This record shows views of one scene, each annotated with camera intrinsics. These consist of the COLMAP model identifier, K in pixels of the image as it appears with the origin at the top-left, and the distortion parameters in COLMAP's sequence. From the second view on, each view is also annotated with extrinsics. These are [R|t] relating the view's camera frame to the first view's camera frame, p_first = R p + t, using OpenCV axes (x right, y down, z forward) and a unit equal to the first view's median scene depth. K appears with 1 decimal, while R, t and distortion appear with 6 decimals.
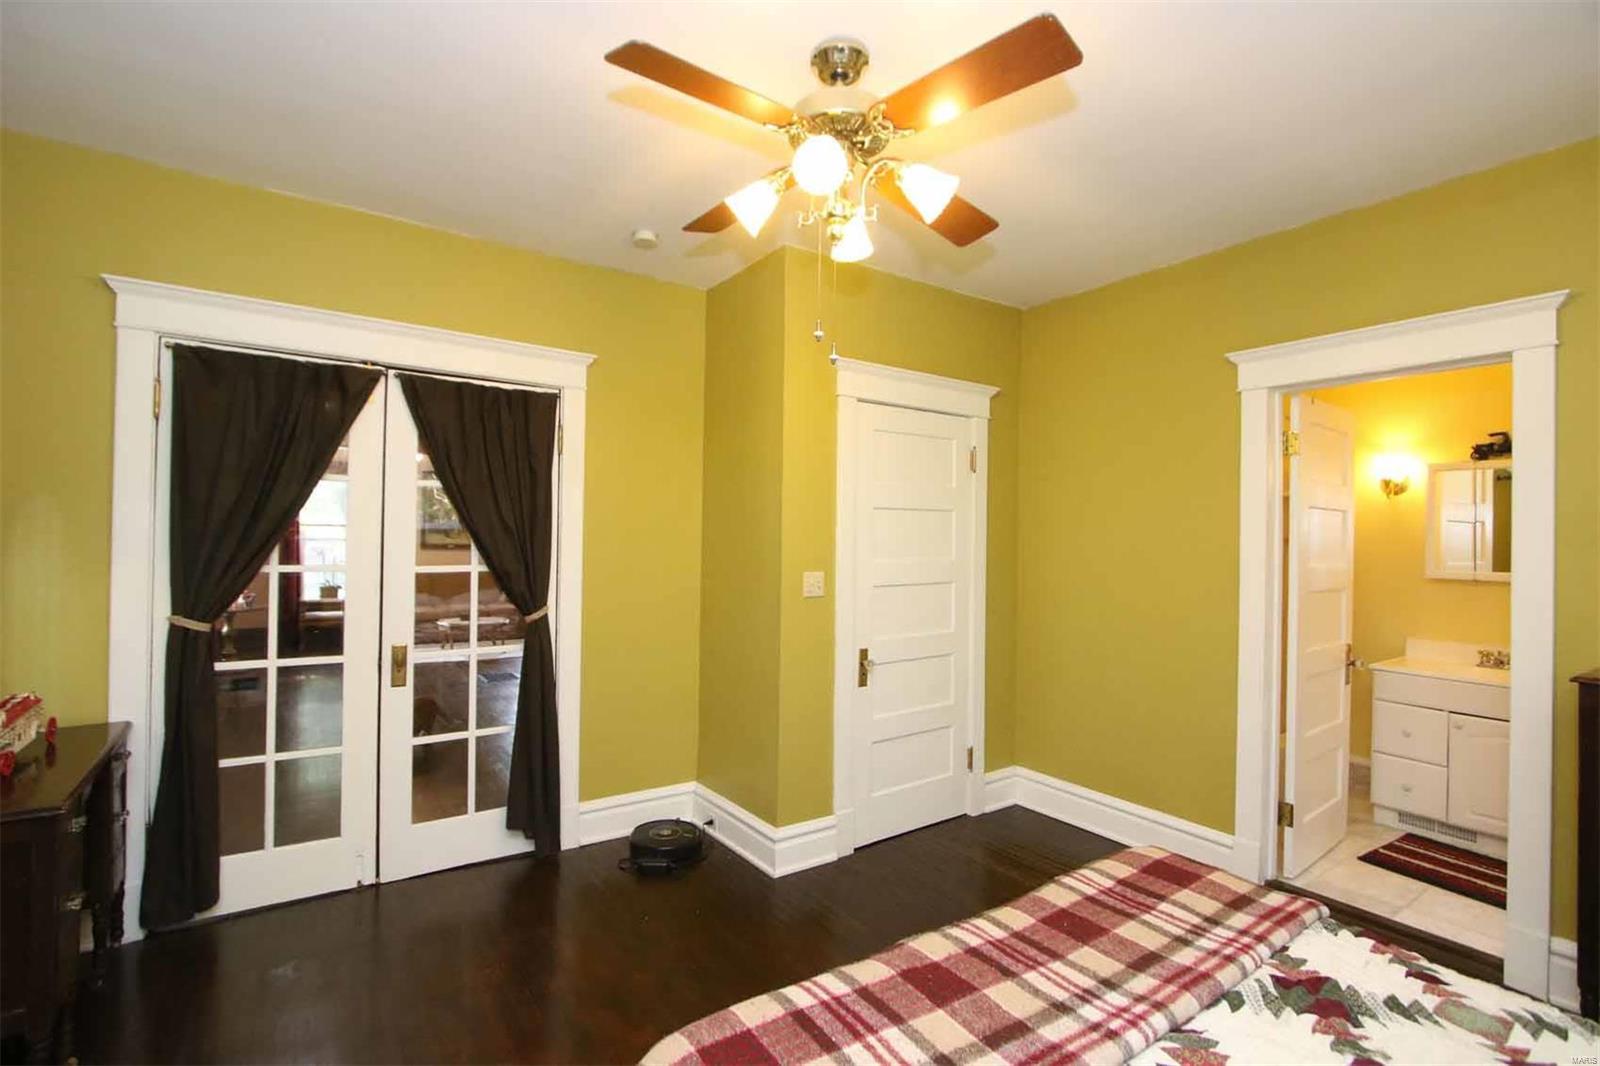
lens RADIAL K [[741.2, 0, 789.6], [0, 741.2, 526.9], [0, 0, 1]] dist [-0.005422, -0.000115]
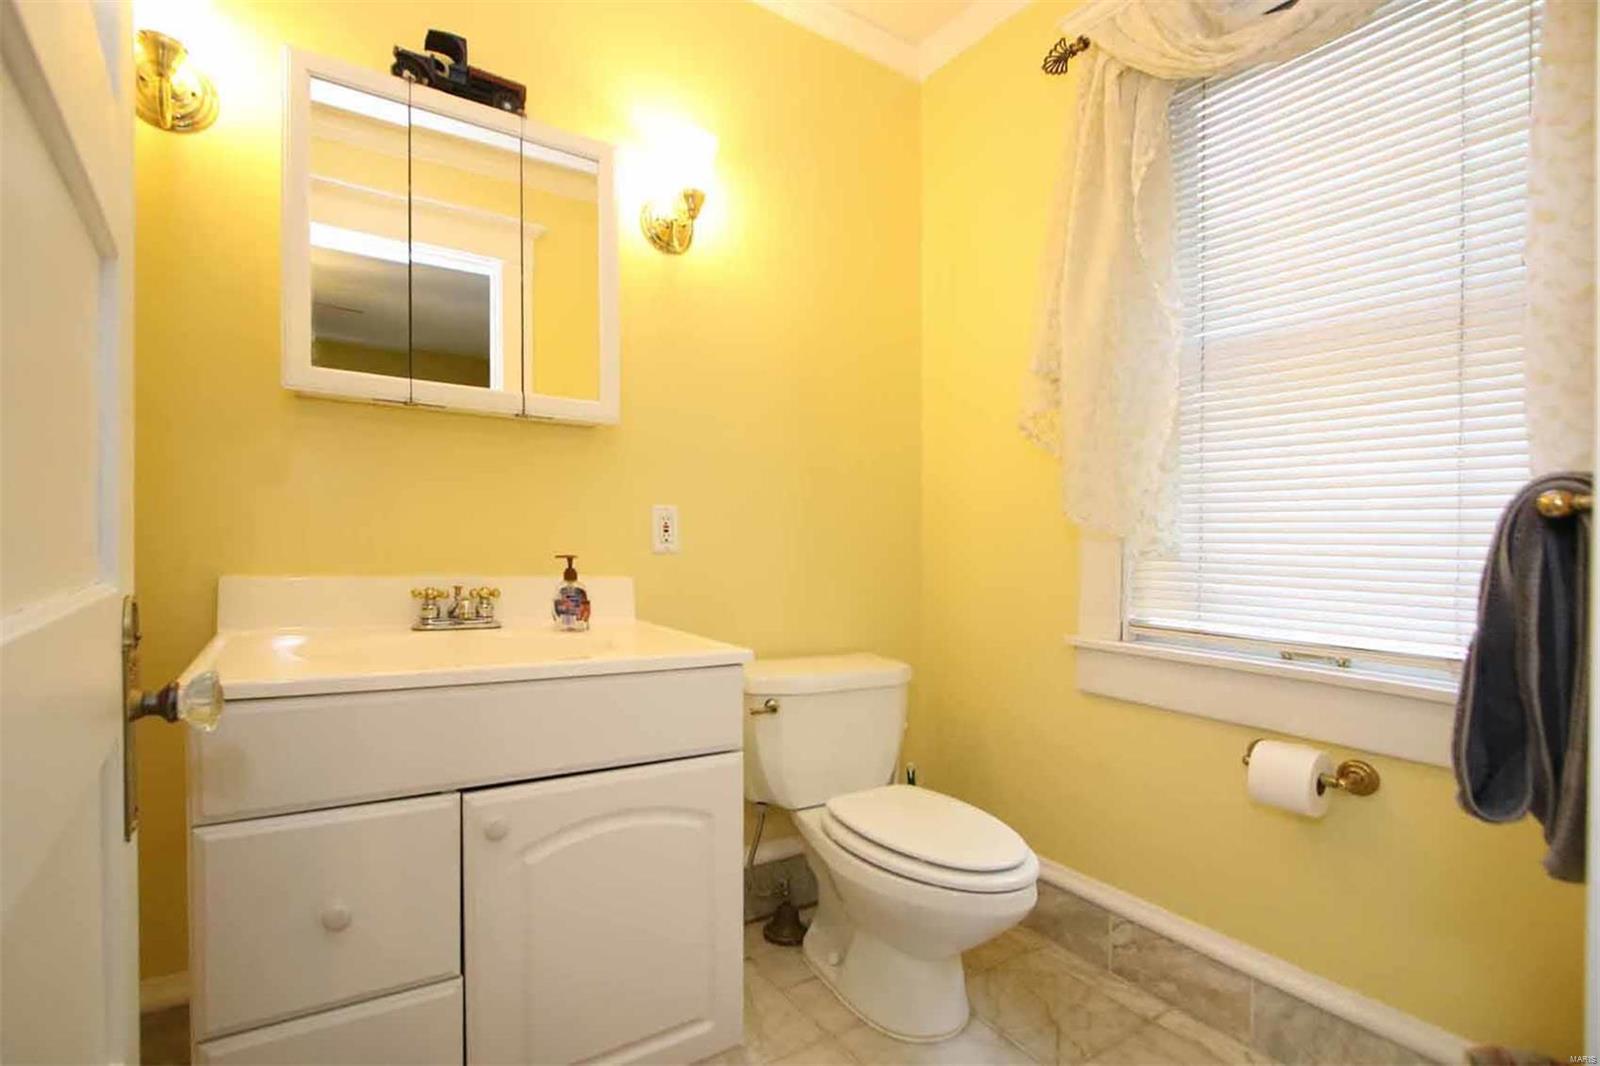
lens RADIAL K [[741.2, 0, 797.9], [0, 741.2, 534.4], [0, 0, 1]] dist [-0.005422, -0.000115]
pose [[-0.006177, -0.016283, 0.999848, 1.206495], [-0.003144, 0.999863, 0.016263, 0.287977], [-0.999976, -0.003043, -0.006227, 1.753514]]
